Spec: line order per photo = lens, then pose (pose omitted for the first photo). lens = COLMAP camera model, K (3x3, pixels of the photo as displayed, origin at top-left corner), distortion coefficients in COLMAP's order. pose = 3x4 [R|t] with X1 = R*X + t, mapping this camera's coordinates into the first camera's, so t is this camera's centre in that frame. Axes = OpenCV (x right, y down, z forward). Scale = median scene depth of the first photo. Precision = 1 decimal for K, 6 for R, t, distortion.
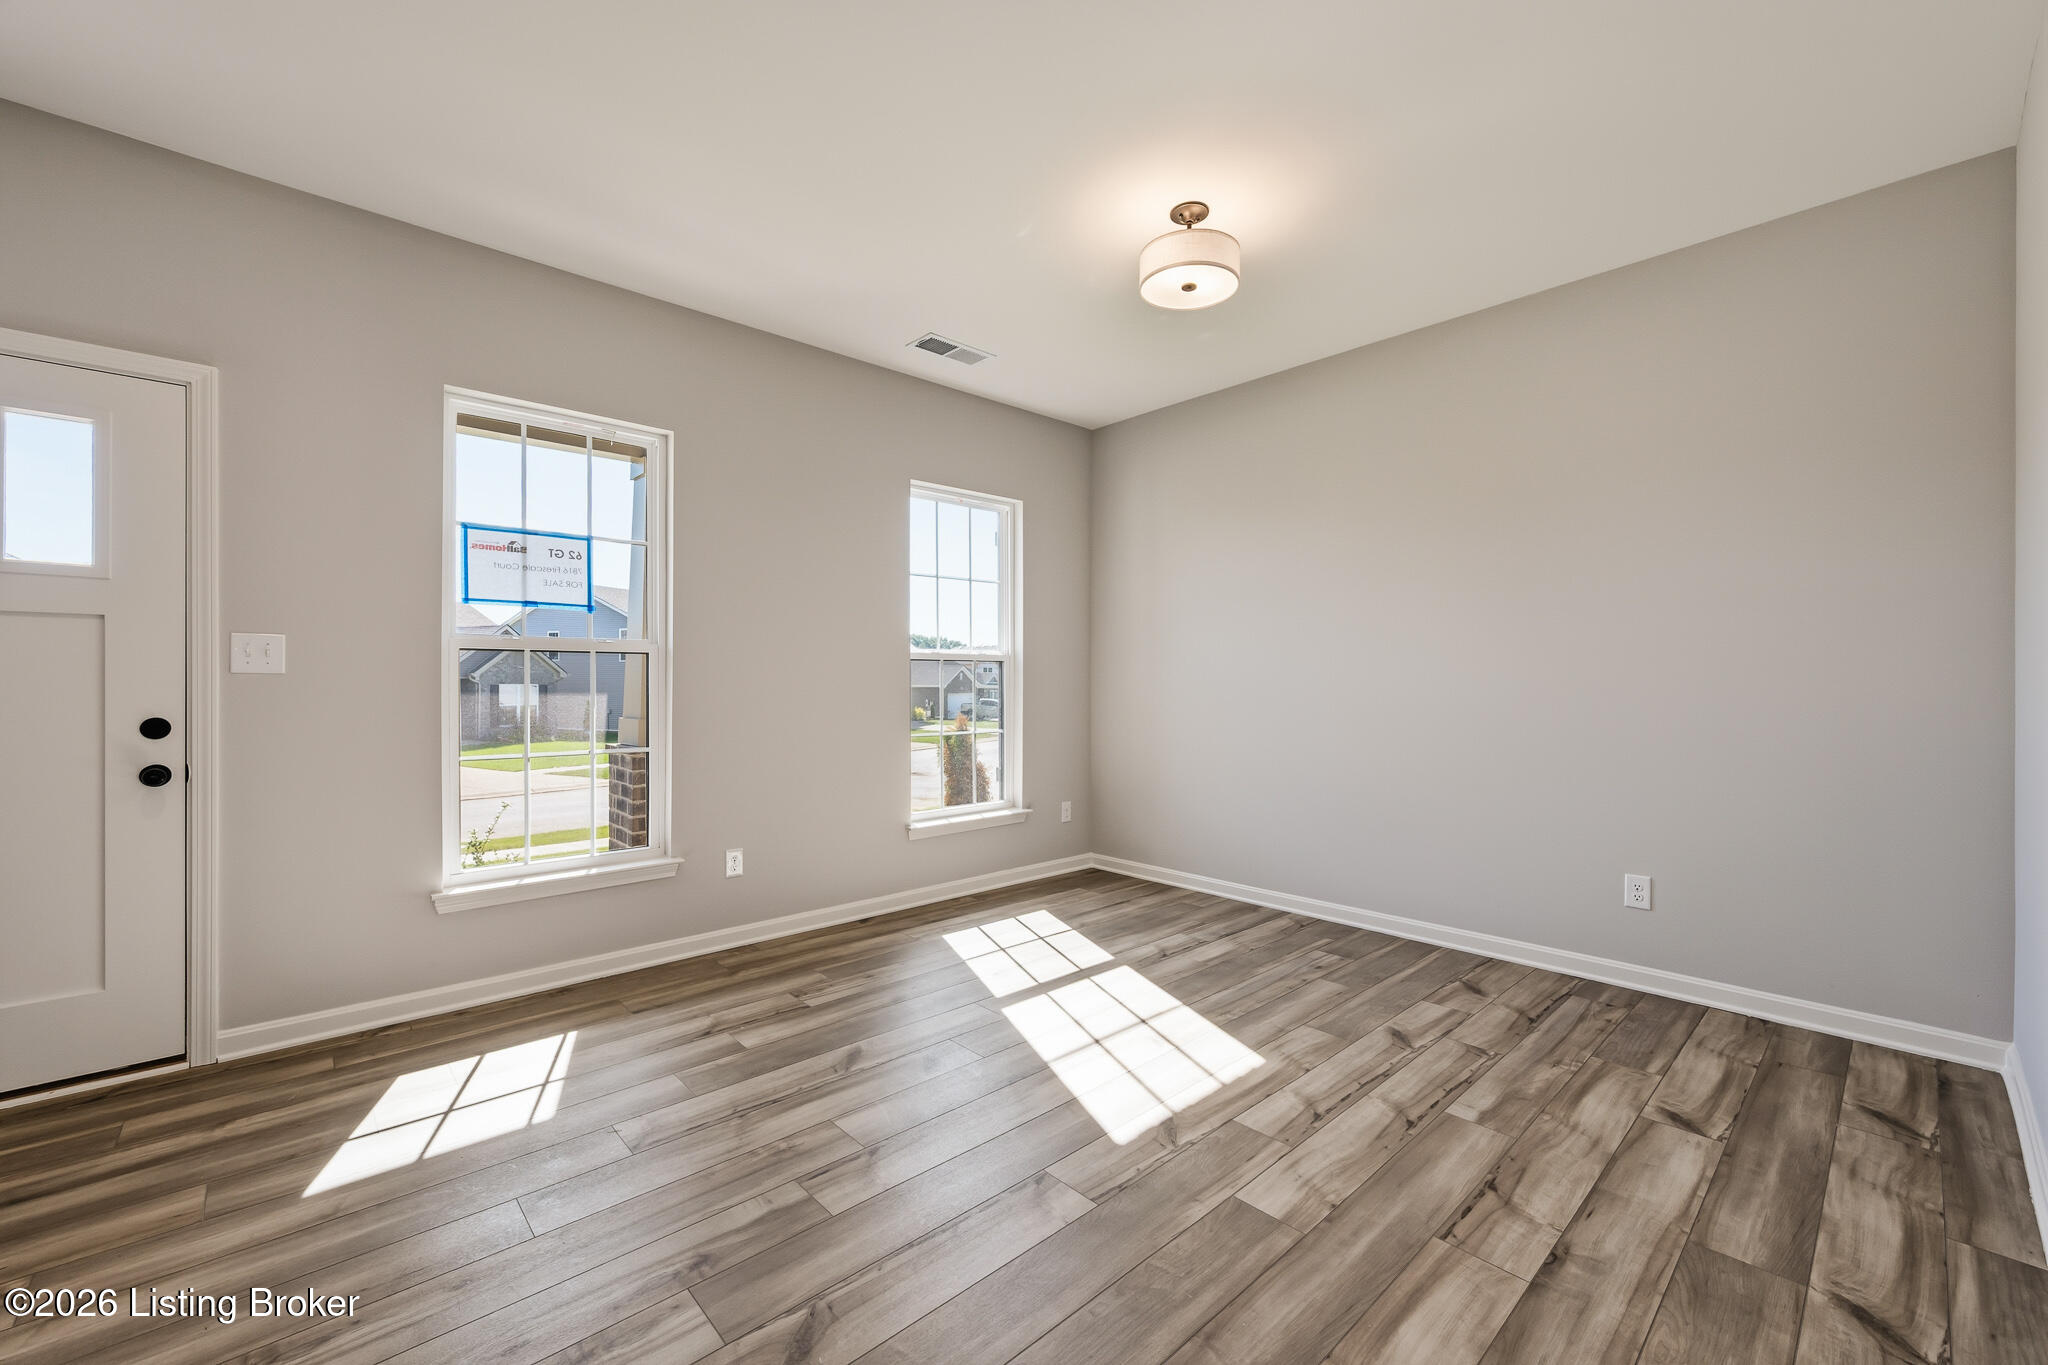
lens RADIAL K [[813.7, 0, 1025.9], [0, 813.7, 692.9], [0, 0, 1]] dist [0.003133, -0.000690]
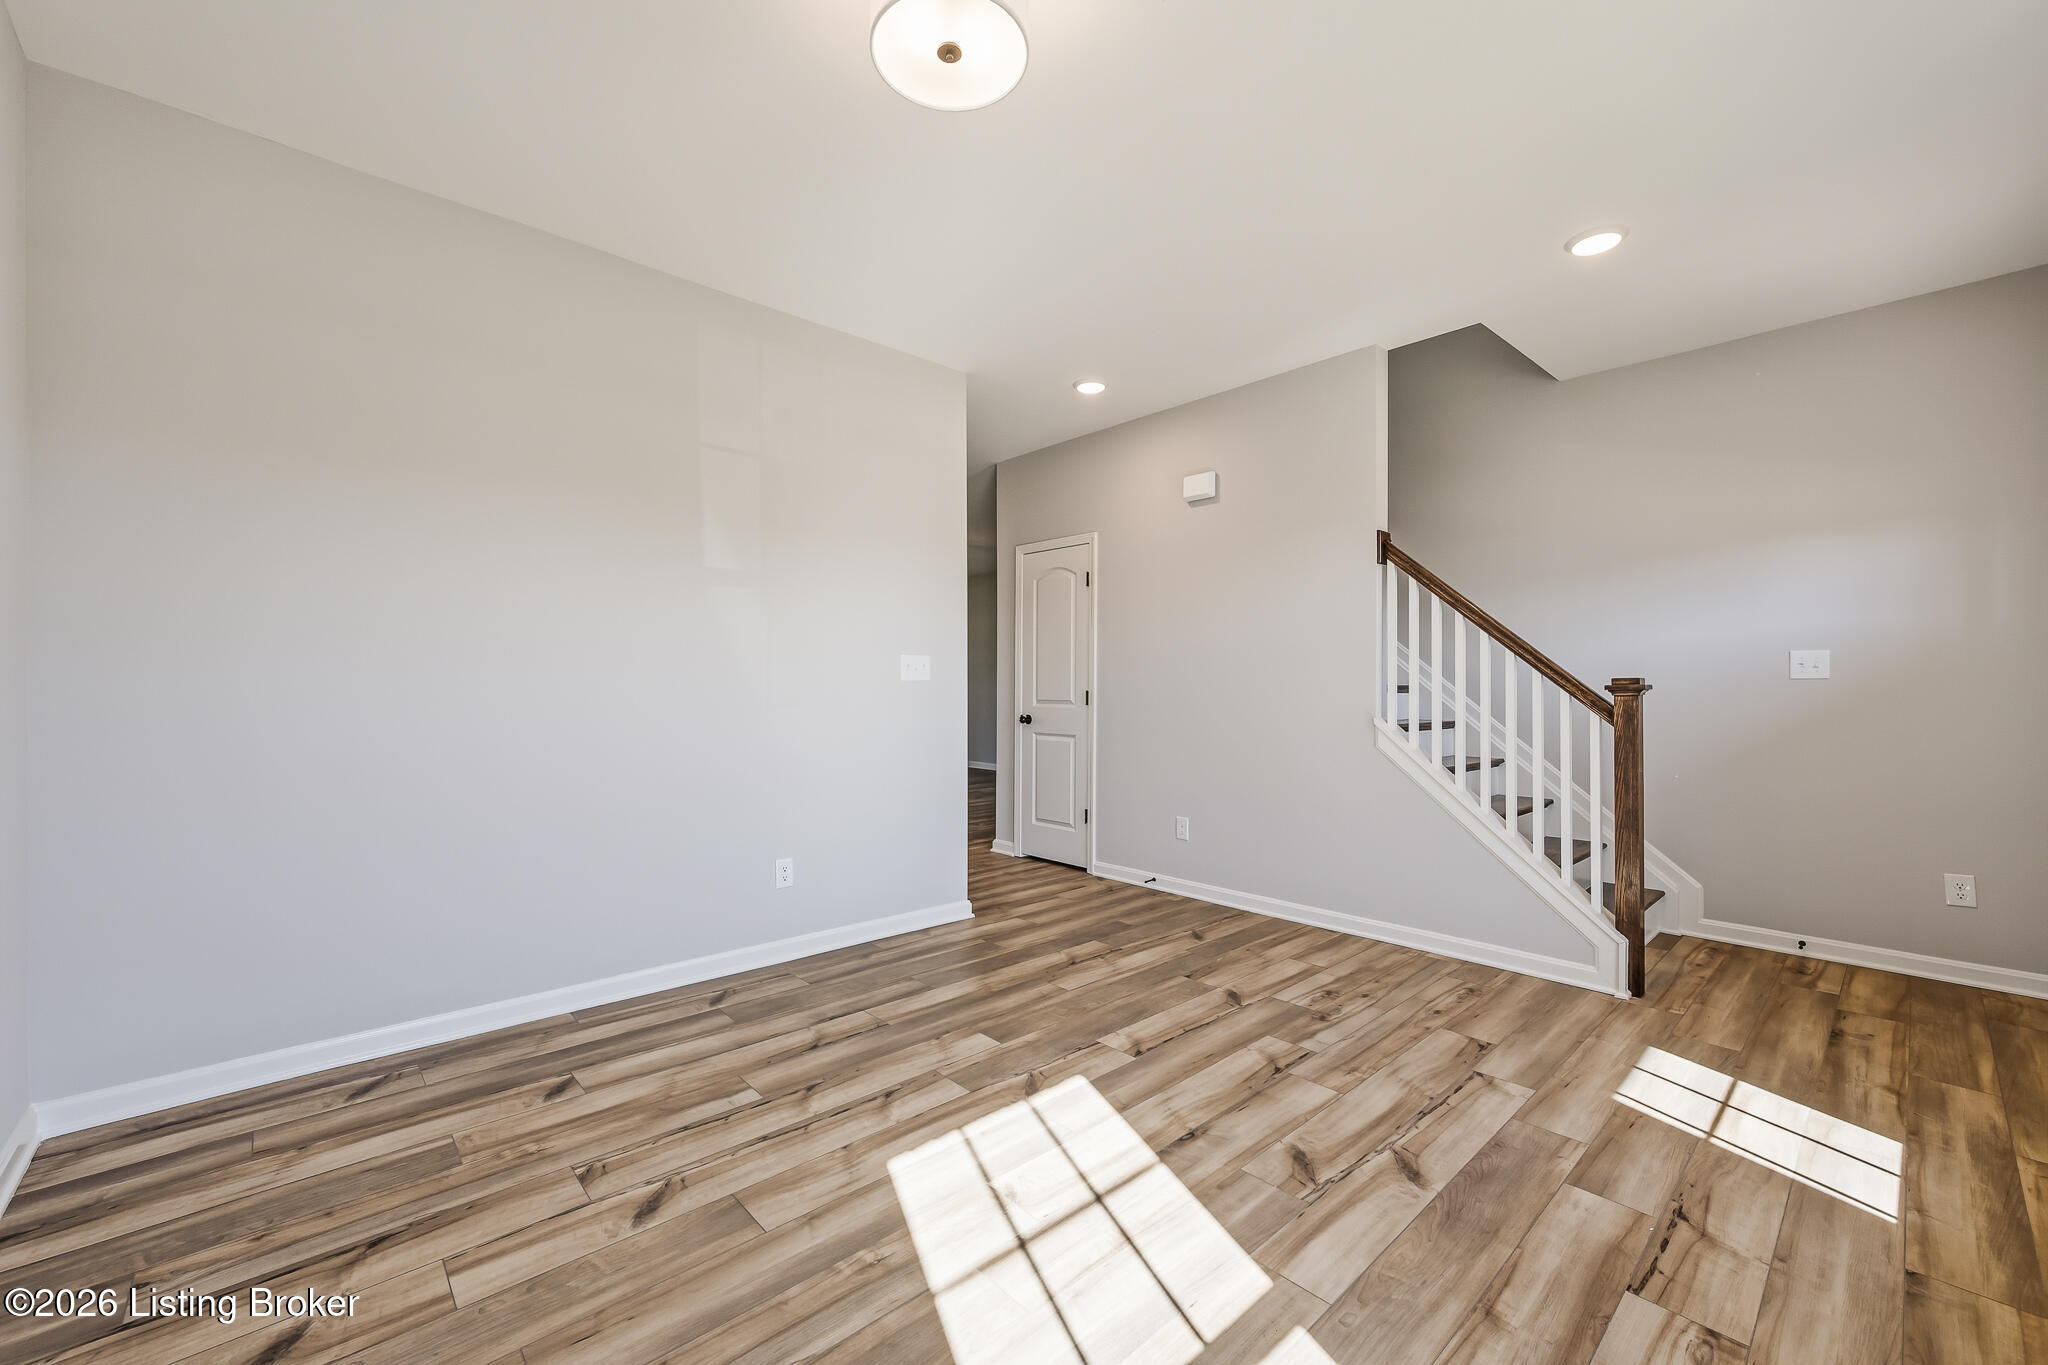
lens RADIAL K [[813.7, 0, 1015.3], [0, 813.7, 696.1], [0, 0, 1]] dist [0.003133, -0.000690]
pose [[-0.999896, -0.004461, 0.013699, 0.131957], [-0.004140, 0.999718, 0.023399, -0.019164], [-0.013799, 0.023340, -0.999632, 1.493413]]
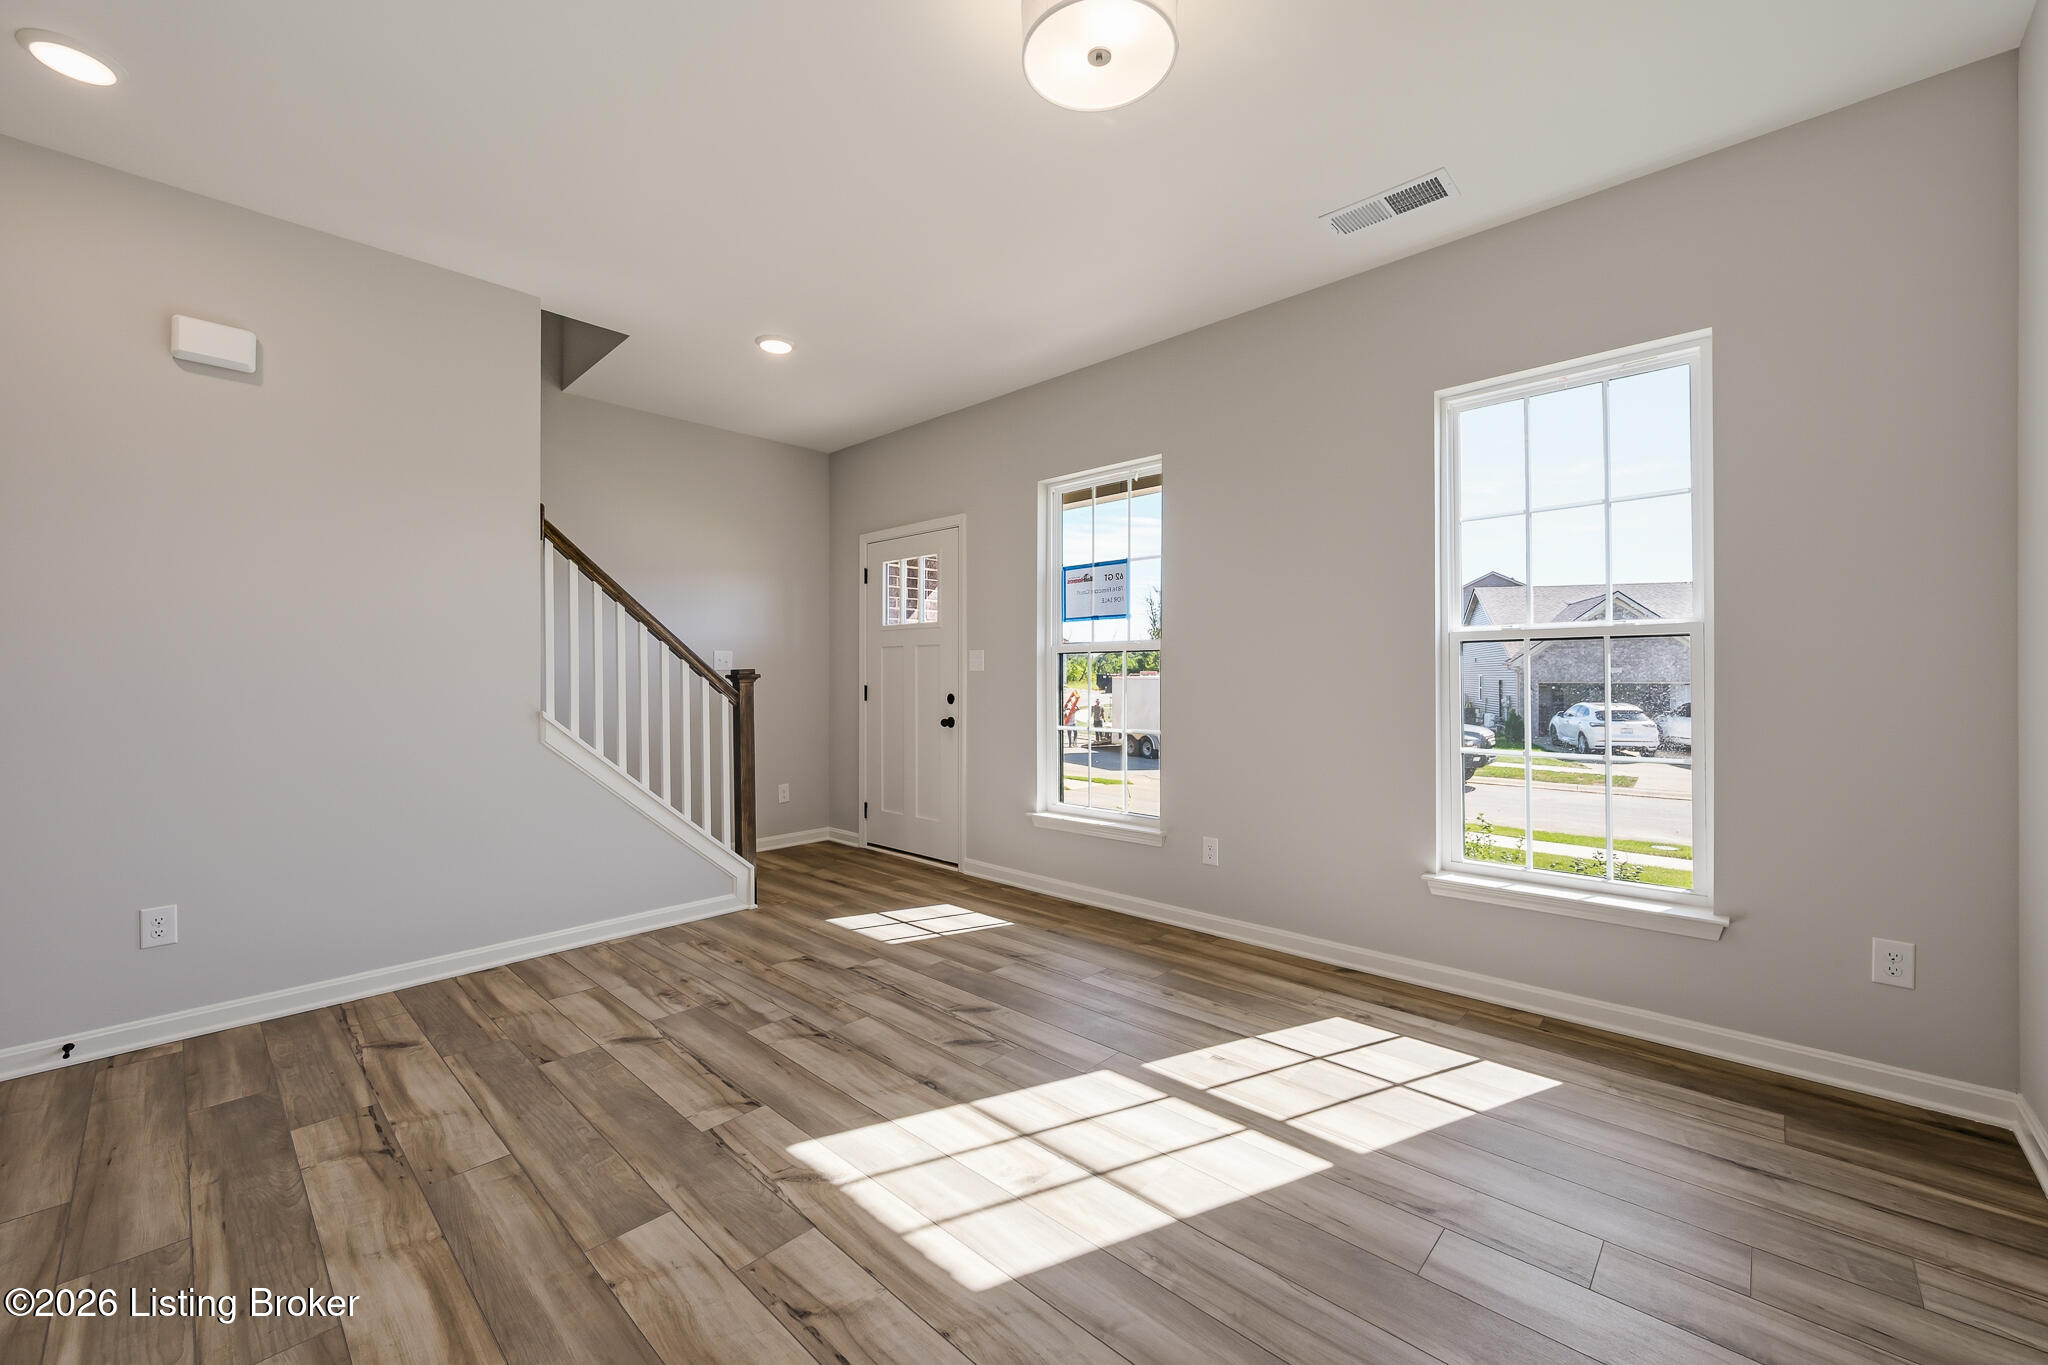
lens RADIAL K [[813.7, 0, 1025.2], [0, 813.7, 665.0], [0, 0, 1]] dist [0.003133, -0.000690]
pose [[0.070785, -0.014542, -0.997386, 0.770417], [-0.008277, 0.999851, -0.015166, -0.008547], [0.997457, 0.009329, 0.070654, 0.826468]]
